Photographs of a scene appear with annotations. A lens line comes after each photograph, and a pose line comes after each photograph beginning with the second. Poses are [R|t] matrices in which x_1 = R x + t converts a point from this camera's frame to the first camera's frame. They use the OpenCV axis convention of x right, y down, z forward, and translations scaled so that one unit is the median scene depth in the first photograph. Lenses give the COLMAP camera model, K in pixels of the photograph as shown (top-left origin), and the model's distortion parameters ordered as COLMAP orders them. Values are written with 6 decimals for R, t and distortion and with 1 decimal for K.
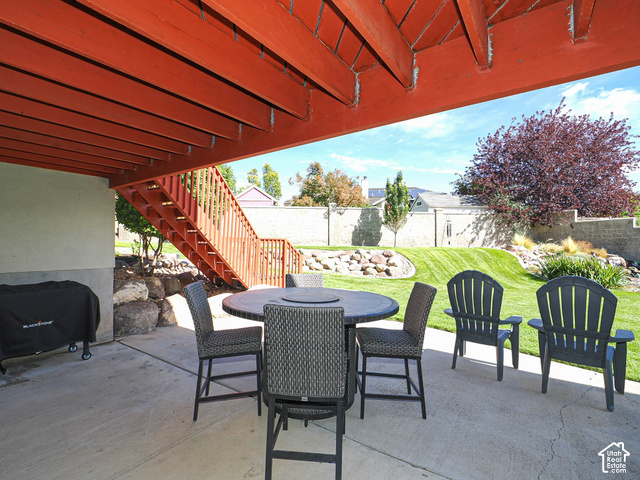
lens RADIAL K [[307.9, 0, 320.0], [0, 307.9, 240.0], [0, 0, 1]] dist [-0.000428, -0.000962]
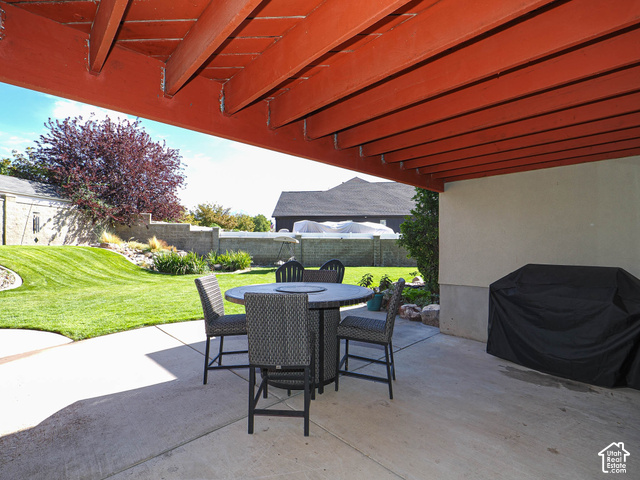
lens RADIAL K [[307.9, 0, 320.0], [0, 307.9, 240.0], [0, 0, 1]] dist [-0.000428, -0.000962]
pose [[0.210620, 0.010794, 0.977508, -0.195989], [-0.019102, 0.999794, -0.006924, 0.000439], [-0.977381, -0.017214, 0.210783, 0.090688]]
